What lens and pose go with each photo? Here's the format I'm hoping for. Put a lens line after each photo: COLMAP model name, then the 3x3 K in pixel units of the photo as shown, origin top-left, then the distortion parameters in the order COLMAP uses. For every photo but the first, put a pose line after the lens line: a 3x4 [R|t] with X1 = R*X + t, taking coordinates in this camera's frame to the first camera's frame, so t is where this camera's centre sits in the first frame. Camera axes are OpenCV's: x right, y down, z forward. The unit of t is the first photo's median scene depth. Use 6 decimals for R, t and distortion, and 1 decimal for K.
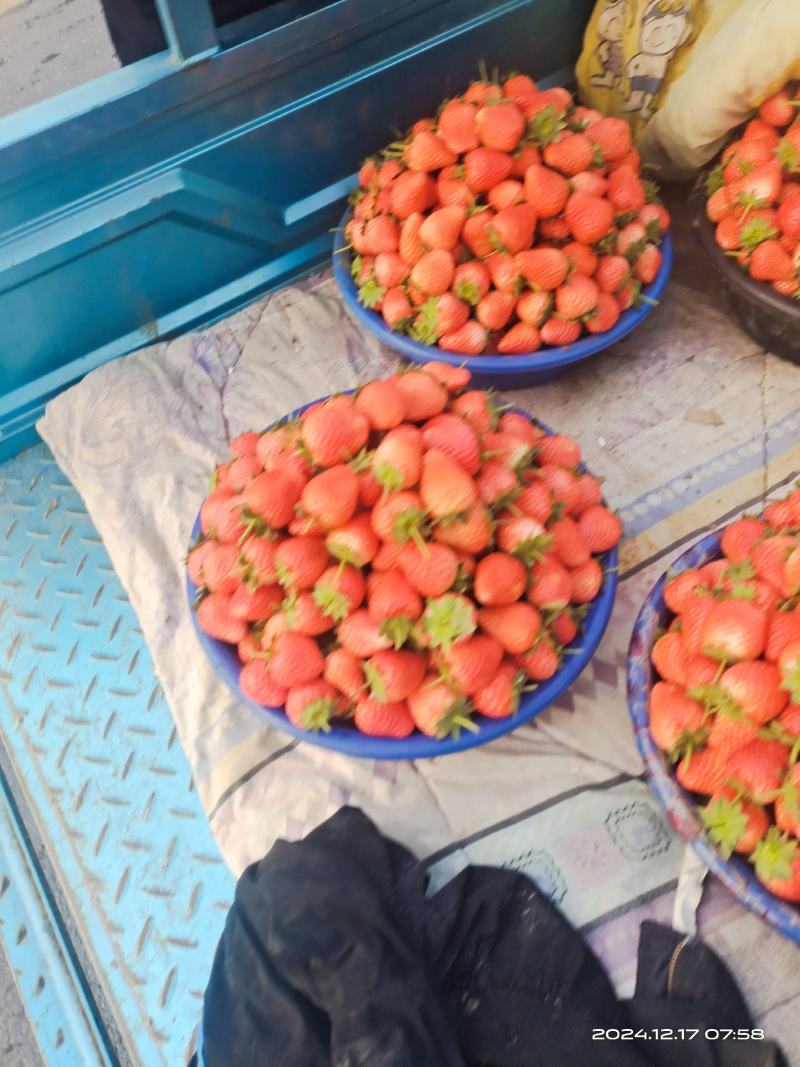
lens RADIAL K [[765.9, 0, 399.7], [0, 765.9, 532.3], [0, 0, 1]] dist [-0.007696, -0.013749]
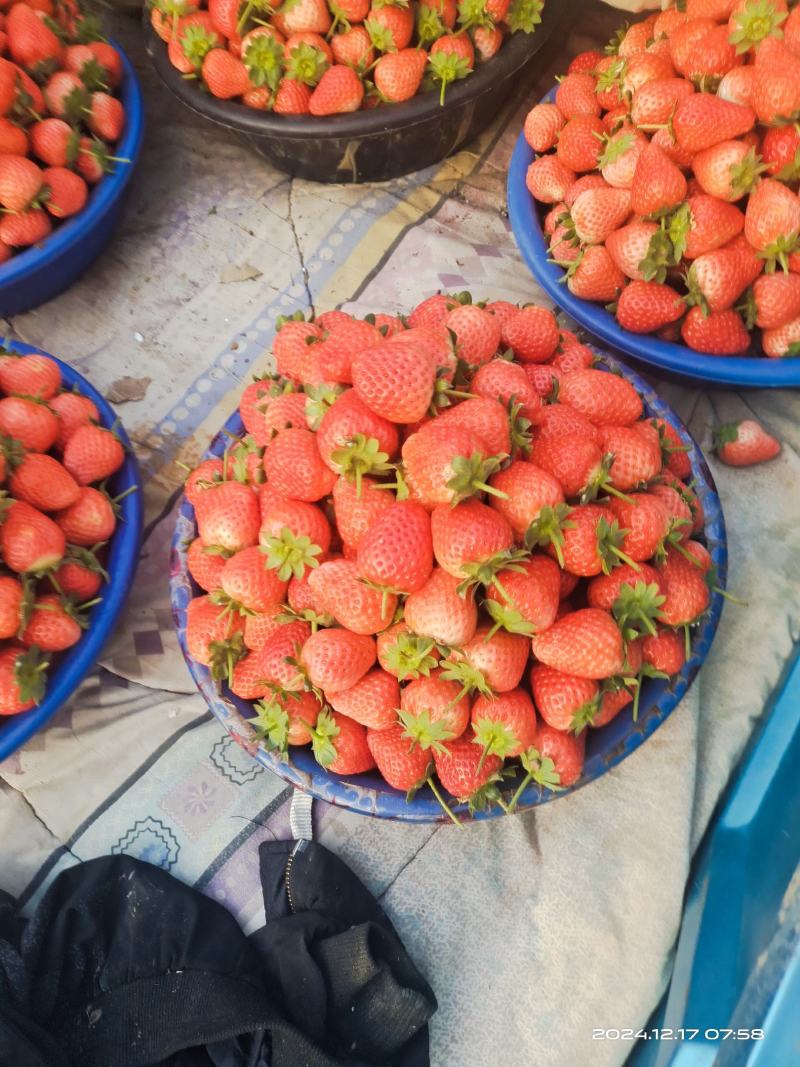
lens RADIAL K [[805.5, 0, 400.3], [0, 805.5, 534.2], [0, 0, 1]] dist [-0.010721, -0.008430]
pose [[0.907842, -0.370063, 0.197173, 0.291671], [0.339338, 0.924626, 0.172965, 0.032779], [-0.246319, -0.090116, 0.964990, 0.030414]]
